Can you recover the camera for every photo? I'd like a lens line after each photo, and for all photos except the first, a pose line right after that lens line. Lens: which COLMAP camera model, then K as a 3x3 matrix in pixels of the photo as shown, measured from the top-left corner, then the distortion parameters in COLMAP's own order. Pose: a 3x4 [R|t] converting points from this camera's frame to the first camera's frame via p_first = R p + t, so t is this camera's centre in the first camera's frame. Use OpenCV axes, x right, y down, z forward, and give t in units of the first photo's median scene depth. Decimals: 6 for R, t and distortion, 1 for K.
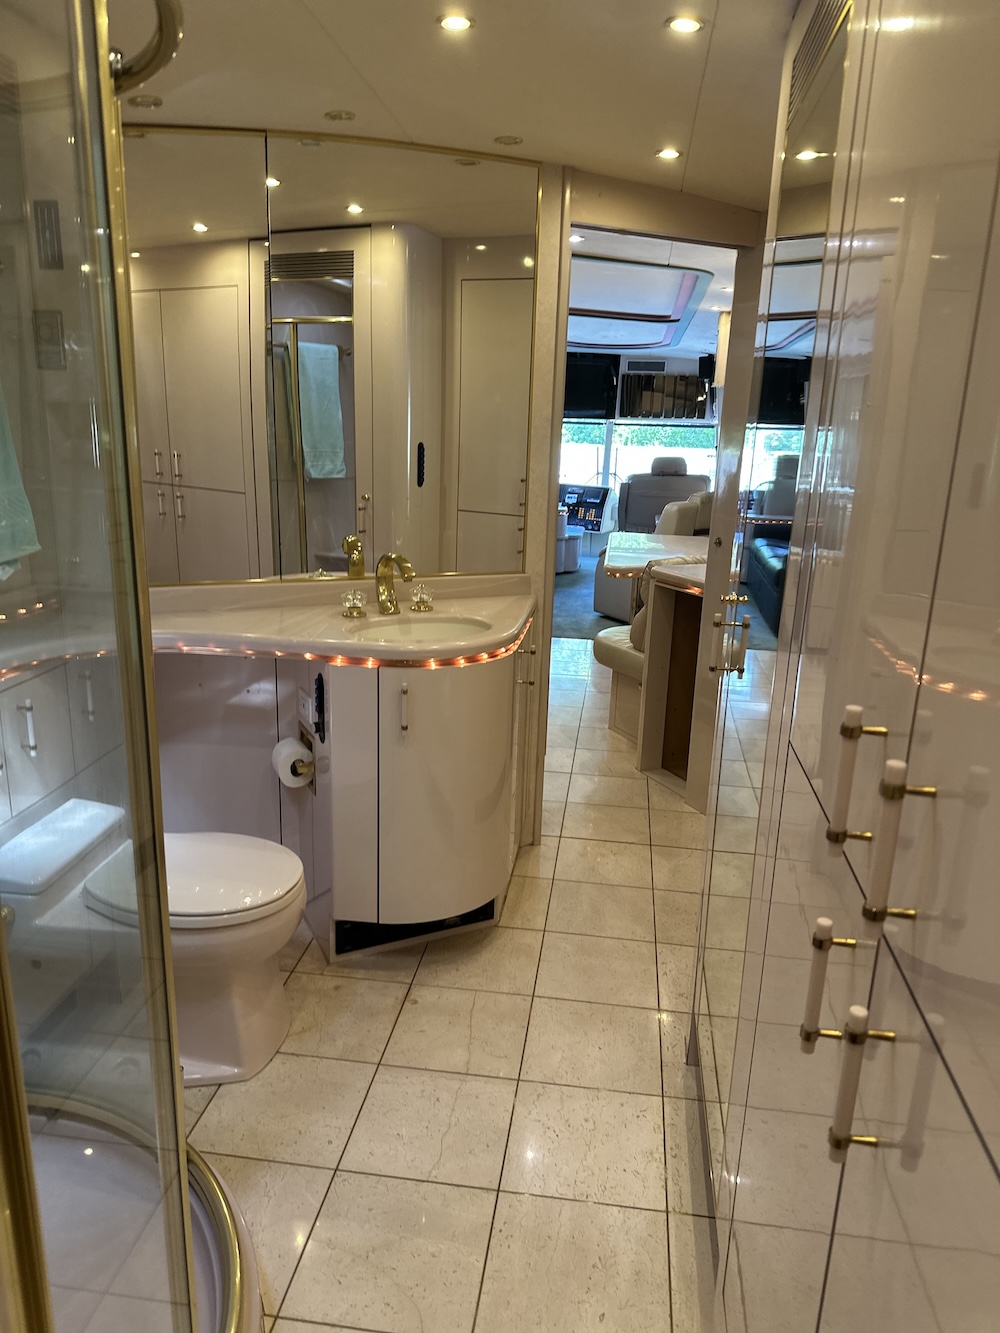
lens RADIAL K [[937.7, 0, 497.1], [0, 937.7, 668.3], [0, 0, 1]] dist [-0.012438, -0.006669]
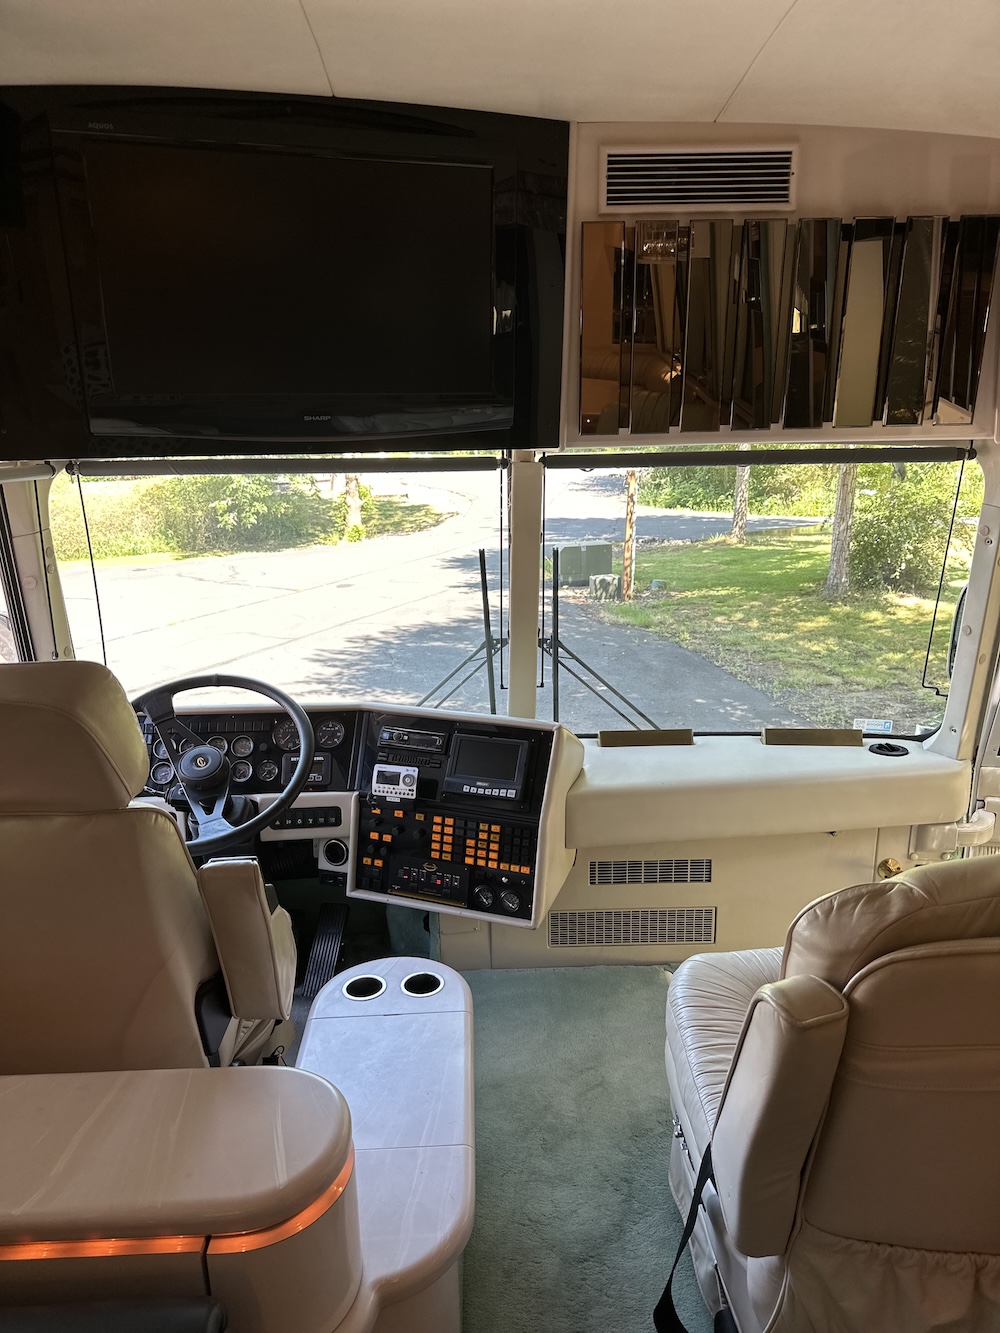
lens RADIAL K [[928.5, 0, 505.4], [0, 928.5, 666.7], [0, 0, 1]] dist [-0.003280, -0.000378]
pose [[0.981651, -0.095694, 0.164934, 0.070894], [0.097283, 0.995256, -0.001564, -0.208670], [-0.164002, 0.017580, 0.986303, 0.764913]]
